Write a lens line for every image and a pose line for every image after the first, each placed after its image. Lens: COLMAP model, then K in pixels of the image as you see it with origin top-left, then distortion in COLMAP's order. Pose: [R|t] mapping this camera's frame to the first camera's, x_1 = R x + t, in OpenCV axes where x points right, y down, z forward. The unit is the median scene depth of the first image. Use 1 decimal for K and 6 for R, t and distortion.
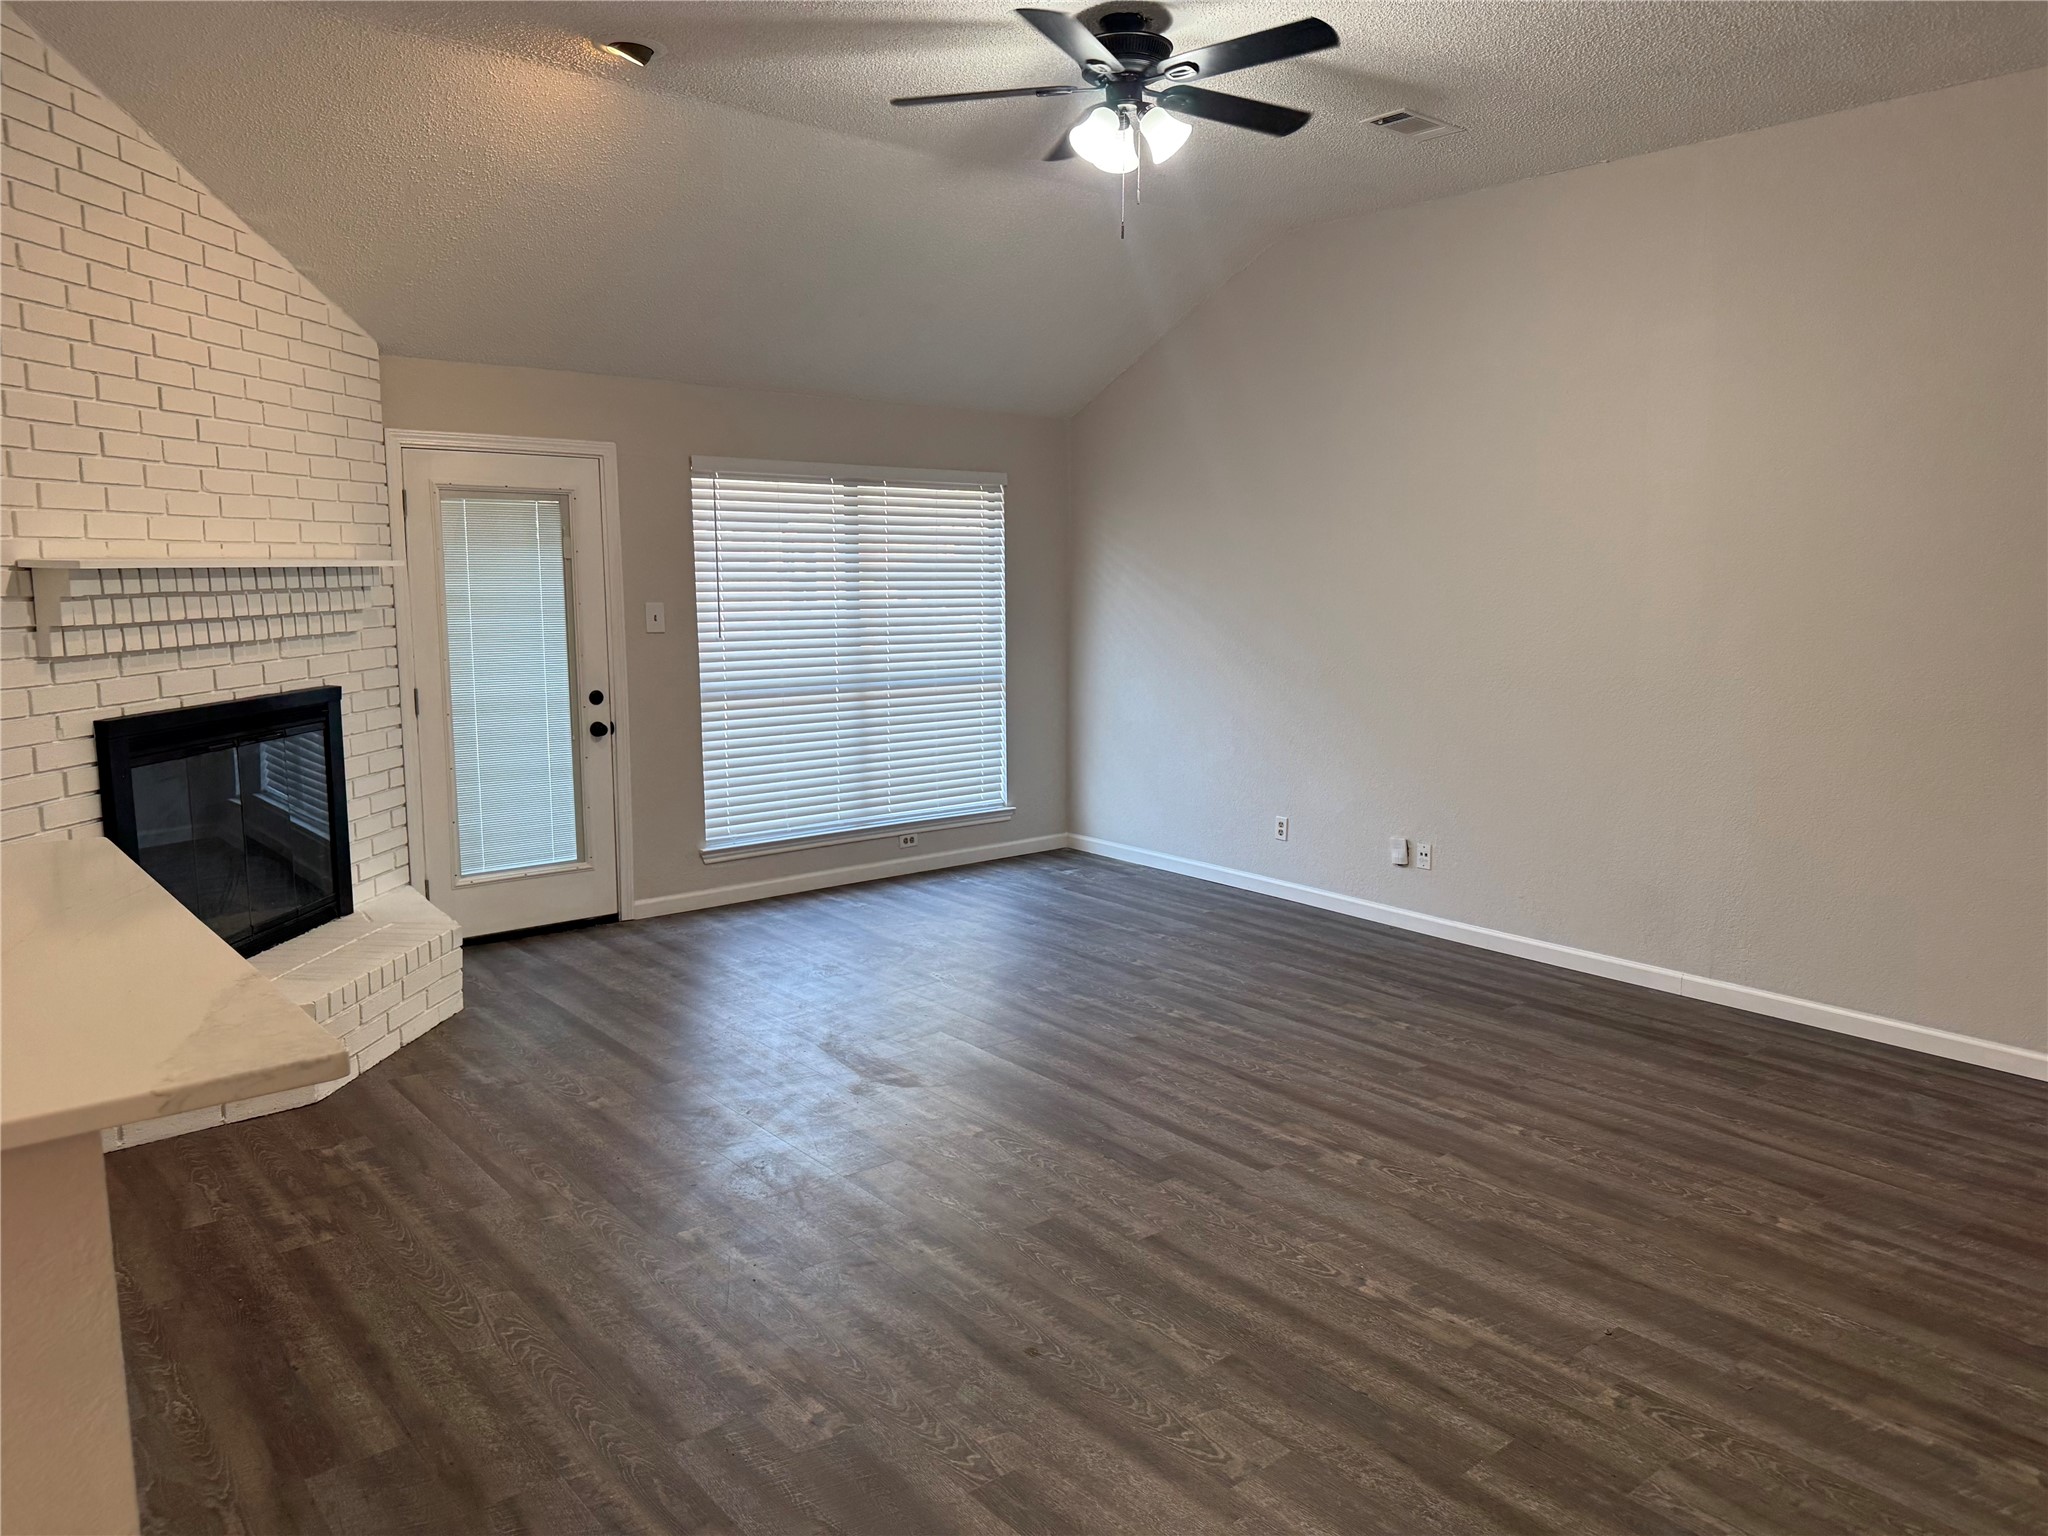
lens RADIAL K [[1423.9, 0, 1027.2], [0, 1423.9, 762.6], [0, 0, 1]] dist [0.076768, -0.097333]
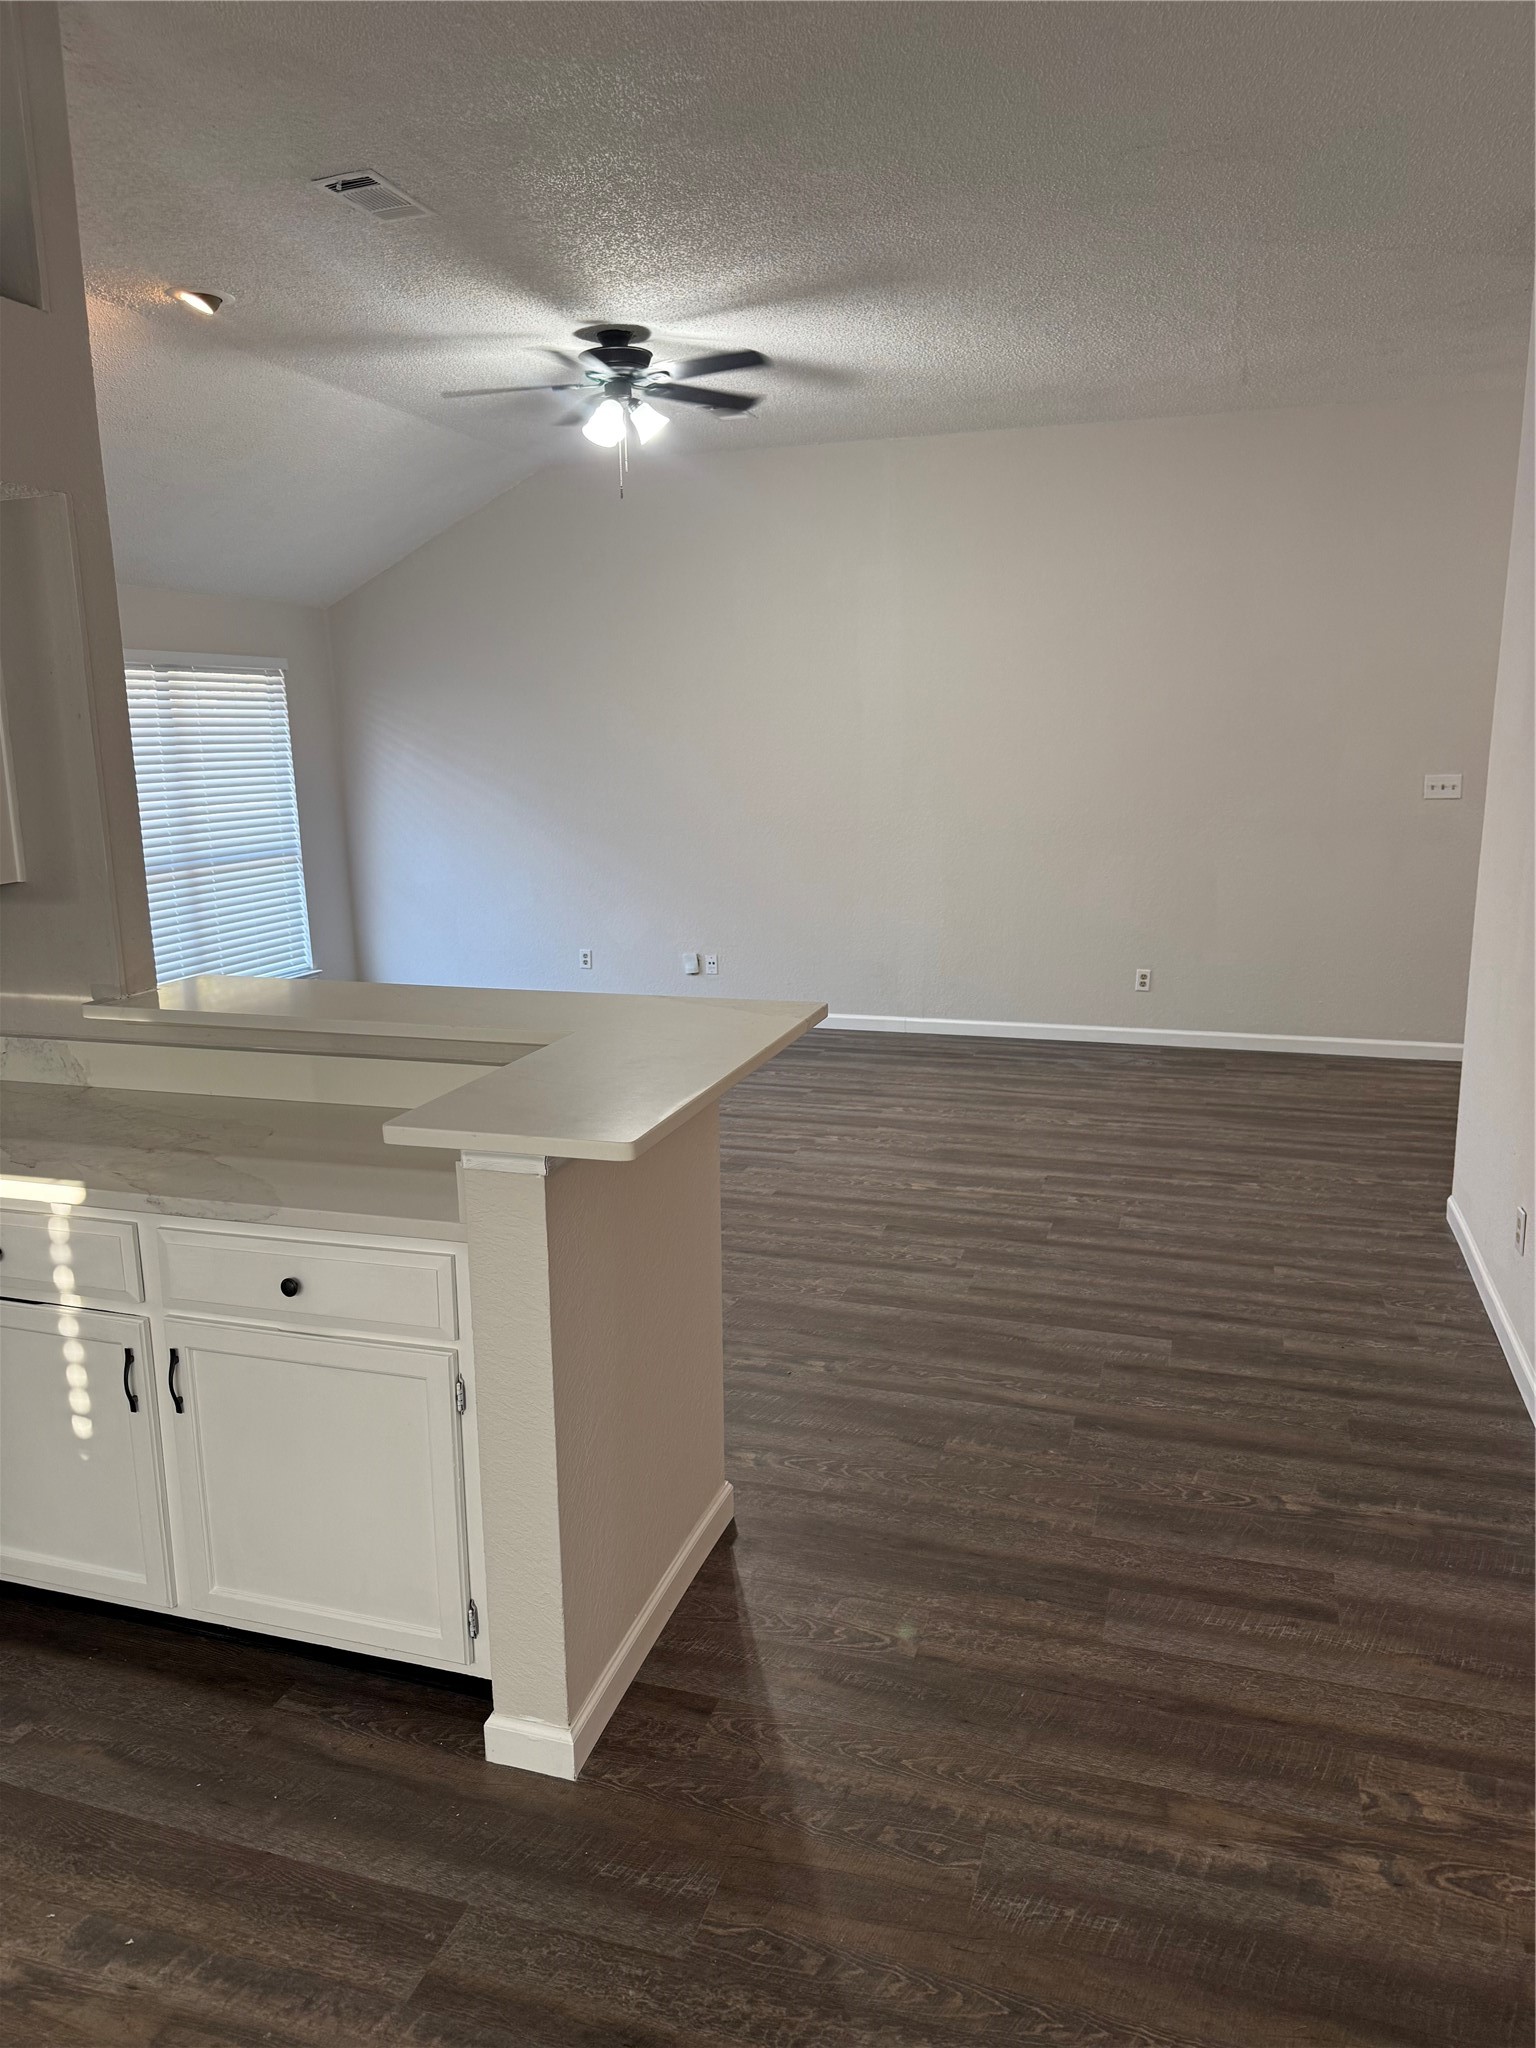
lens RADIAL K [[1438.2, 0, 747.3], [0, 1438.2, 1021.9], [0, 0, 1]] dist [0.162173, -0.224181]
pose [[0.848940, -0.122048, 0.514203, -0.589807], [0.093021, 0.992286, 0.081947, 0.019159], [-0.520238, -0.021737, 0.853745, -0.238307]]
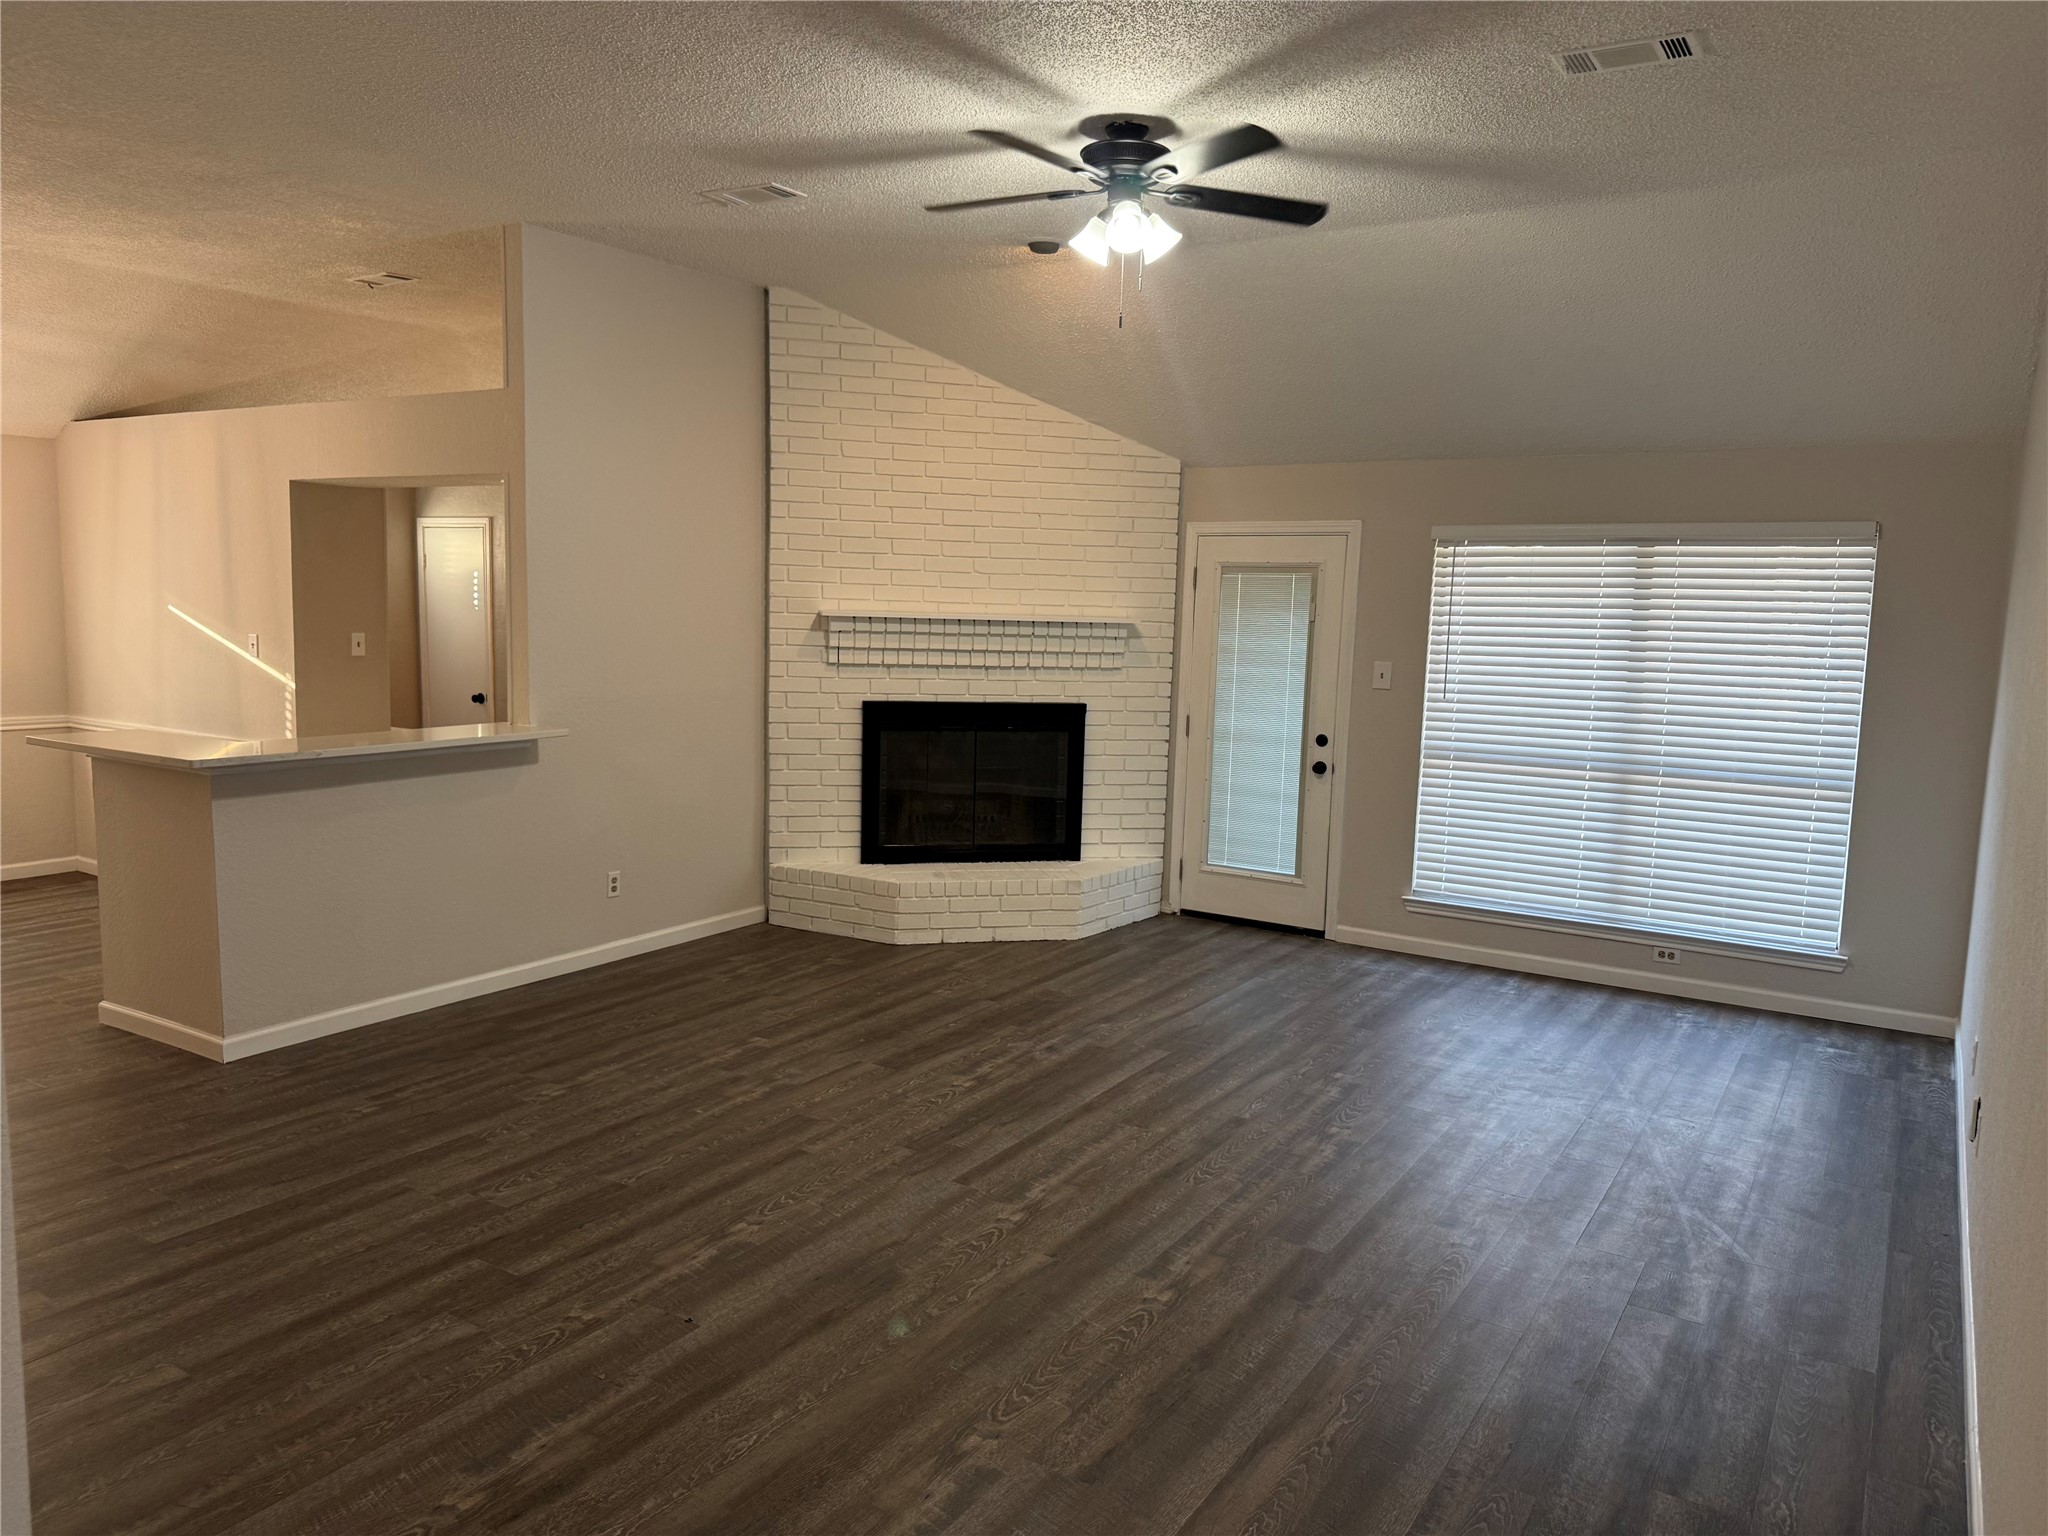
lens RADIAL K [[1423.6, 0, 1025.7], [0, 1423.6, 771.2], [0, 0, 1]] dist [0.101061, -0.170104]
pose [[0.310337, 0.119322, -0.943108, 1.090177], [-0.157240, 0.984869, 0.072864, -0.102431], [0.937532, 0.125682, 0.324404, 0.615198]]
